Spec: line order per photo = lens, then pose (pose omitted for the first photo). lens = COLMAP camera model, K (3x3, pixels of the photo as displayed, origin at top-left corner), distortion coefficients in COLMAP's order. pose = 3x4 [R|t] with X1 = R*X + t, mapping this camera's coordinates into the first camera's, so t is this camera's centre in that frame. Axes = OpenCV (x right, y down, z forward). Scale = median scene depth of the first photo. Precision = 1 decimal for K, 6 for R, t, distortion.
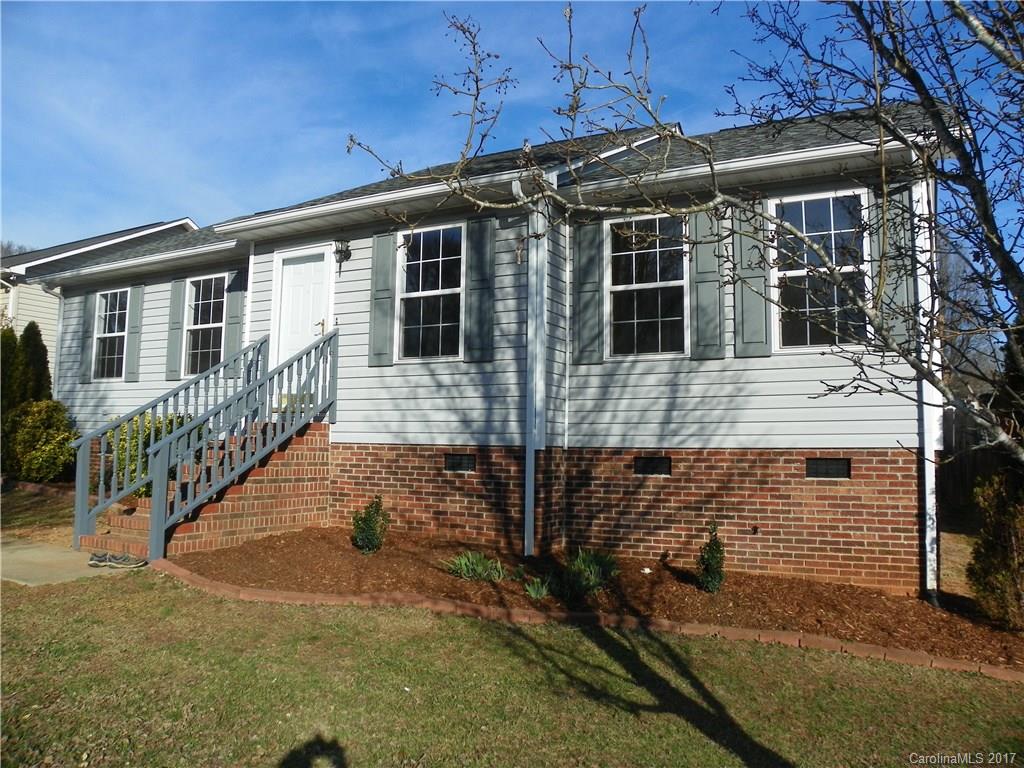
lens RADIAL K [[773.6, 0, 518.4], [0, 773.6, 346.7], [0, 0, 1]] dist [-0.133164, 0.002766]
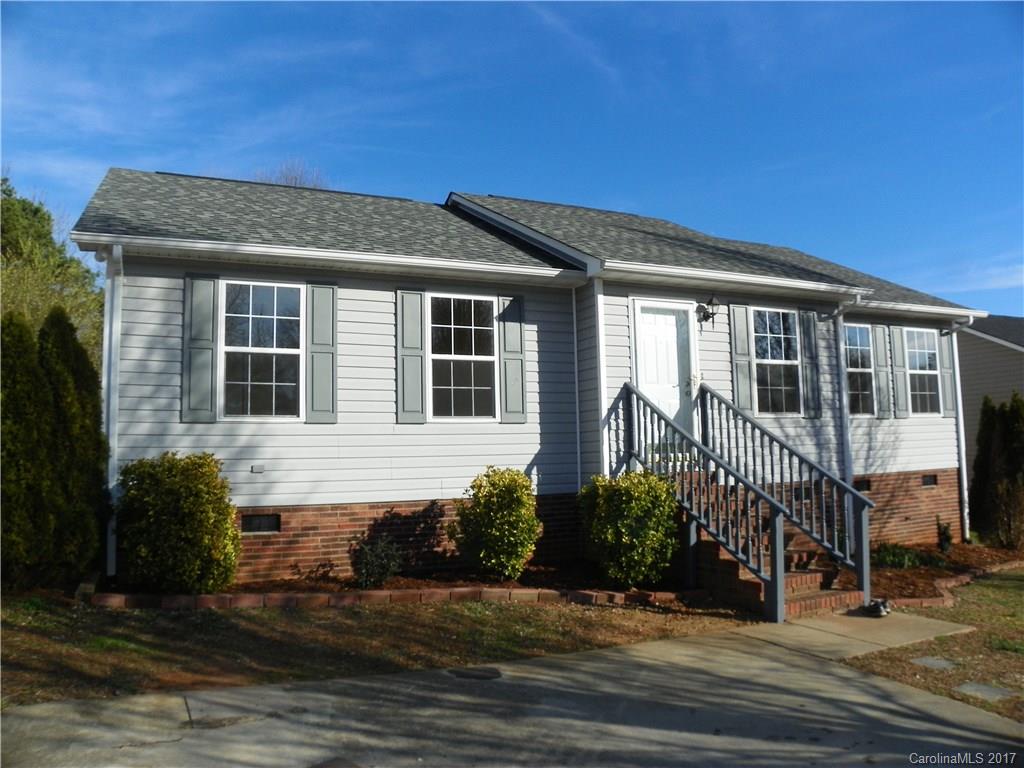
lens RADIAL K [[773.6, 0, 511.3], [0, 773.6, 386.5], [0, 0, 1]] dist [-0.133164, 0.002766]
pose [[0.608166, 0.035524, 0.793014, -1.423317], [-0.074760, 0.997121, 0.012667, -0.013945], [-0.790281, -0.066989, 0.609071, 0.614270]]
